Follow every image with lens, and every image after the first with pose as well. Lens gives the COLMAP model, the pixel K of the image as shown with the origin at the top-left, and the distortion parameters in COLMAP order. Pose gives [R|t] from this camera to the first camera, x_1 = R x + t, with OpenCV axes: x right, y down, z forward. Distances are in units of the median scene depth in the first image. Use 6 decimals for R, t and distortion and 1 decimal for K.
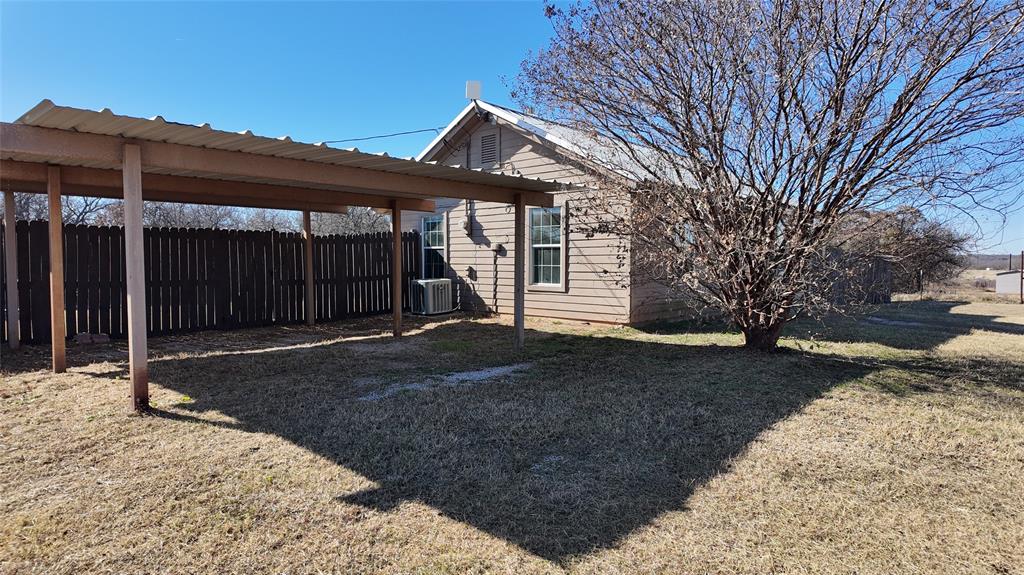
lens RADIAL K [[593.7, 0, 513.8], [0, 593.7, 288.6], [0, 0, 1]] dist [0.093128, -0.110007]
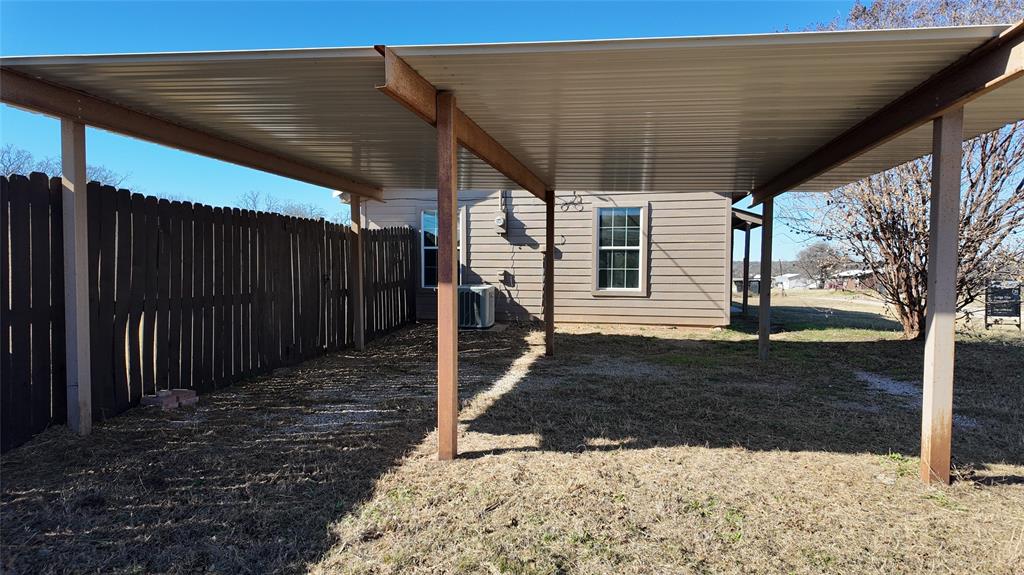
lens RADIAL K [[593.7, 0, 513.8], [0, 593.7, 288.6], [0, 0, 1]] dist [0.093128, -0.110007]
pose [[0.852650, -0.019285, 0.522126, -0.554381], [0.022258, 0.999752, 0.000578, -0.011399], [-0.522008, 0.011128, 0.852868, 0.268627]]
